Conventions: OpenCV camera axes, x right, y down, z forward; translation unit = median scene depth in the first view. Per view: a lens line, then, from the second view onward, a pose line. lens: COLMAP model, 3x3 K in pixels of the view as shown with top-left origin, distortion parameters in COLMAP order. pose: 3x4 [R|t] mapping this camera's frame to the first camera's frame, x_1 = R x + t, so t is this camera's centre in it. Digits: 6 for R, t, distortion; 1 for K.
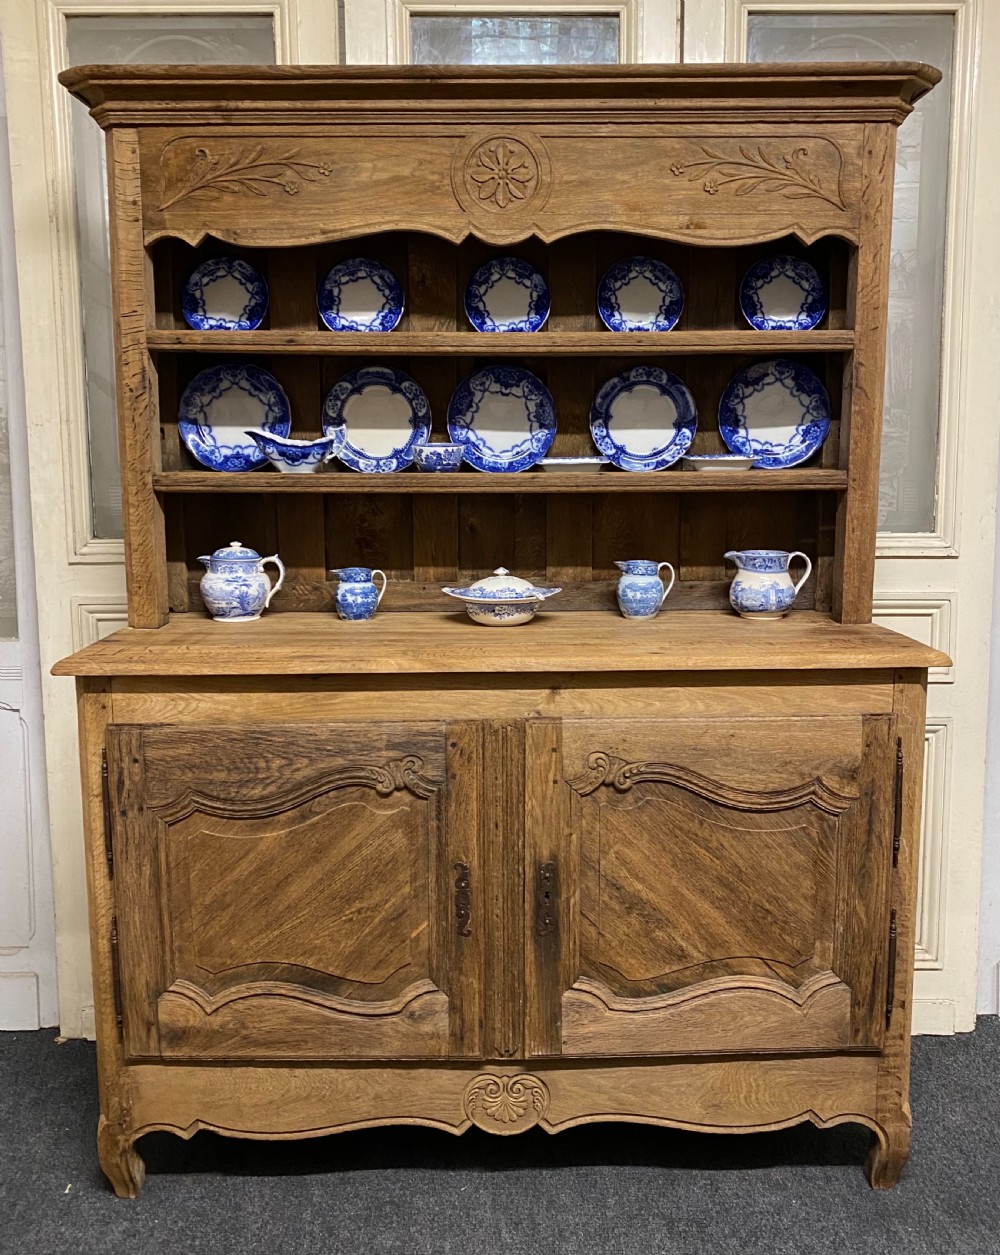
lens RADIAL K [[1125.8, 0, 501.1], [0, 1125.8, 604.0], [0, 0, 1]] dist [0.029815, -0.029243]
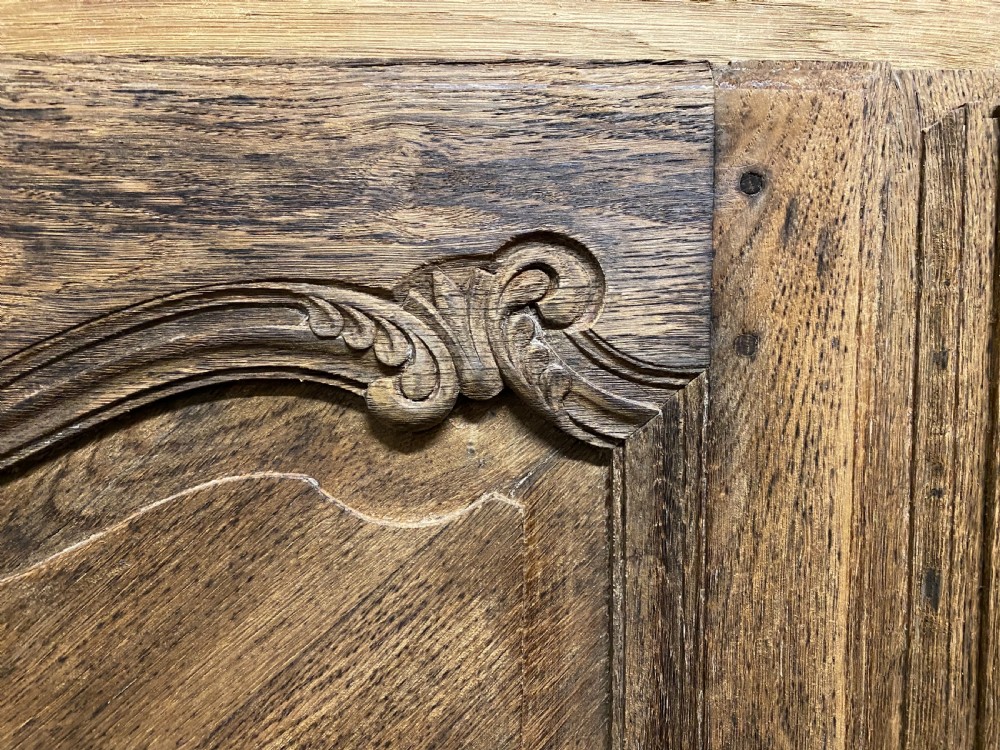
lens RADIAL K [[772.8, 0, 485.3], [0, 772.8, 343.8], [0, 0, 1]] dist [0.027467, -0.020795]
pose [[0.999952, 0.009085, -0.003572, -0.084198], [-0.009334, 0.996990, -0.076970, 0.155455], [0.002862, 0.077000, 0.997027, 0.813427]]
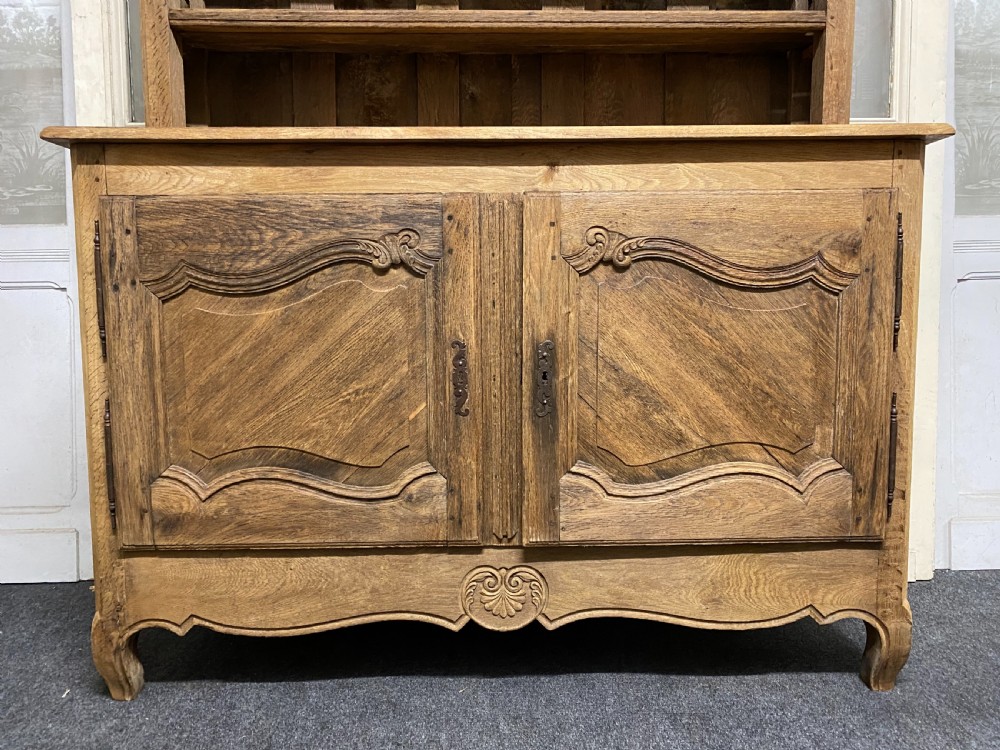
lens RADIAL K [[772.8, 0, 502.5], [0, 772.8, 372.3], [0, 0, 1]] dist [0.027467, -0.020795]
pose [[0.999999, -0.000691, 0.001164, 0.002393], [0.000751, 0.998615, -0.052612, 0.279011], [-0.001126, 0.052612, 0.998614, 0.309417]]
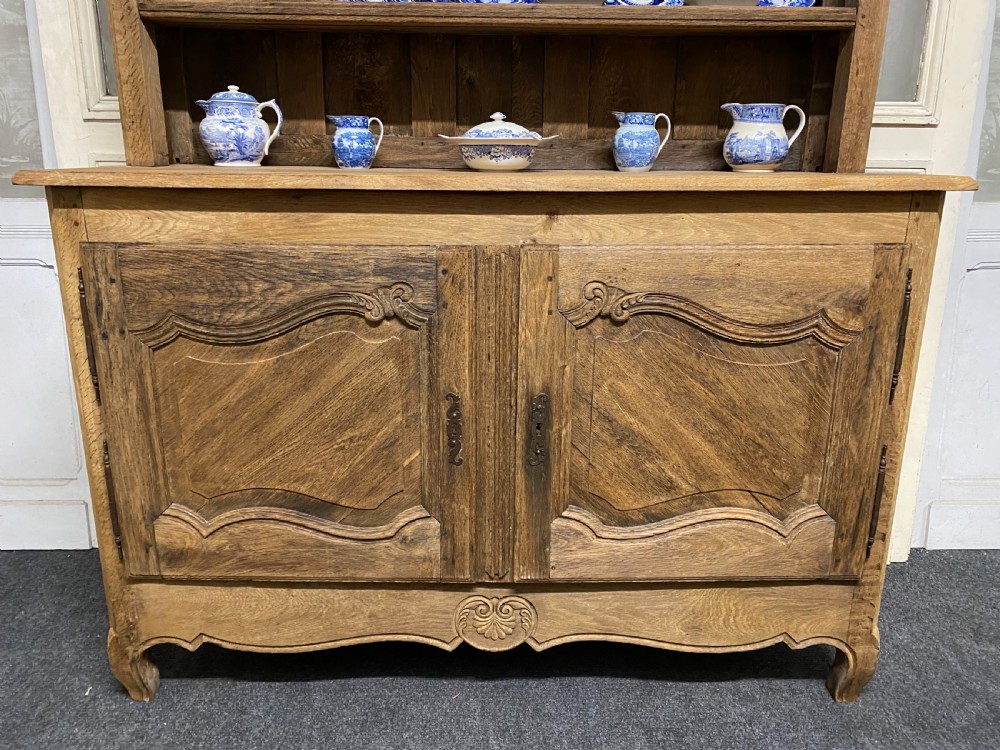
lens RADIAL K [[772.8, 0, 499.9], [0, 772.8, 373.7], [0, 0, 1]] dist [0.027467, -0.020795]
pose [[0.999909, 0.013485, 0.000073, 0.005366], [-0.013374, 0.990984, 0.133308, 0.116608], [0.001725, -0.133297, 0.991075, 0.317632]]
